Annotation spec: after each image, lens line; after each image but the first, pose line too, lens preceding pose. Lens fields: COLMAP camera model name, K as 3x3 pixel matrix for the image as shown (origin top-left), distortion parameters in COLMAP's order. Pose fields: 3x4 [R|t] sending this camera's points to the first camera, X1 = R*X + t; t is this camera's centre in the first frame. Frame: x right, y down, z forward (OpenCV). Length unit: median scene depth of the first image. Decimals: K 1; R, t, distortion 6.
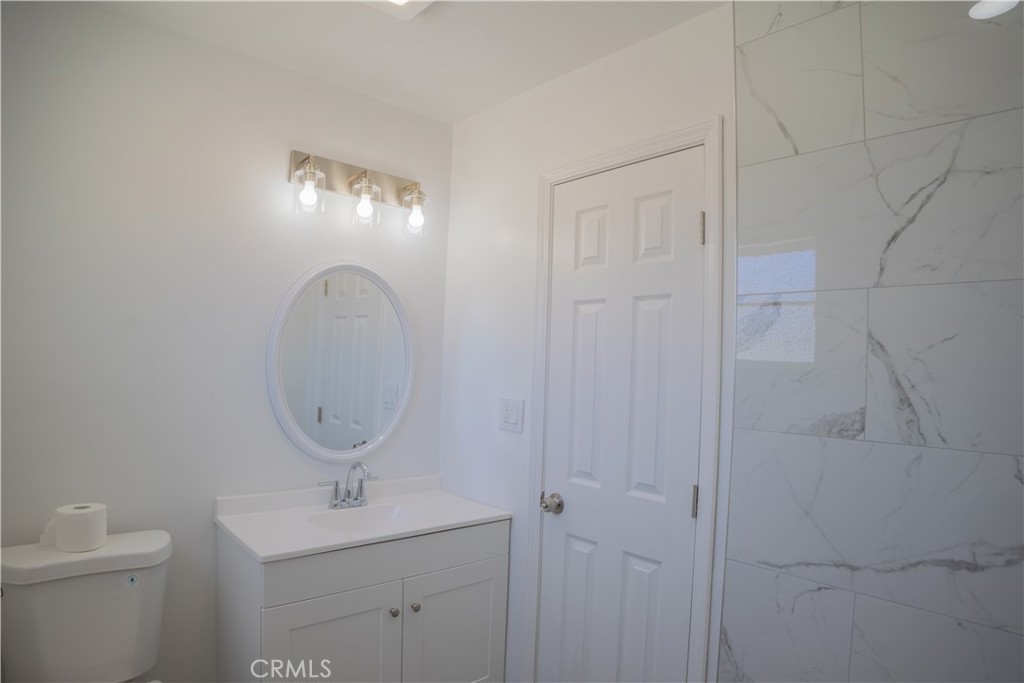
lens RADIAL K [[601.9, 0, 511.9], [0, 601.9, 351.7], [0, 0, 1]] dist [-0.145394, 0.061333]
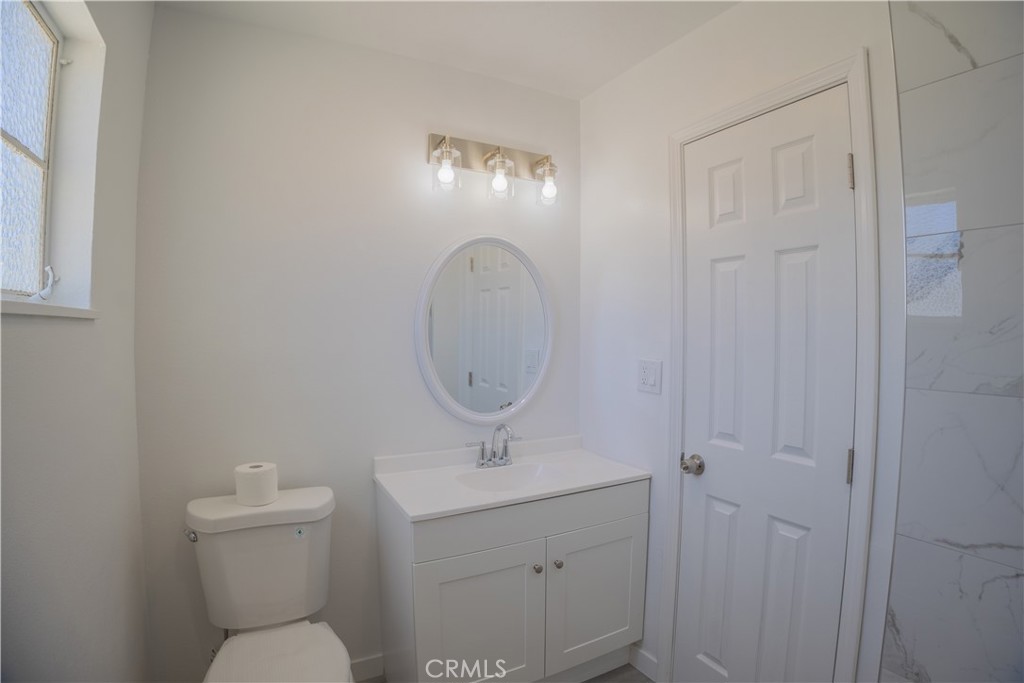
lens RADIAL K [[499.0, 0, 534.3], [0, 499.0, 339.1], [0, 0, 1]] dist [-0.157058, 0.035788]
pose [[0.978266, -0.028347, -0.205407, -0.020009], [0.035157, 0.998944, 0.029578, 0.012654], [0.204352, -0.036157, 0.978230, 0.171396]]
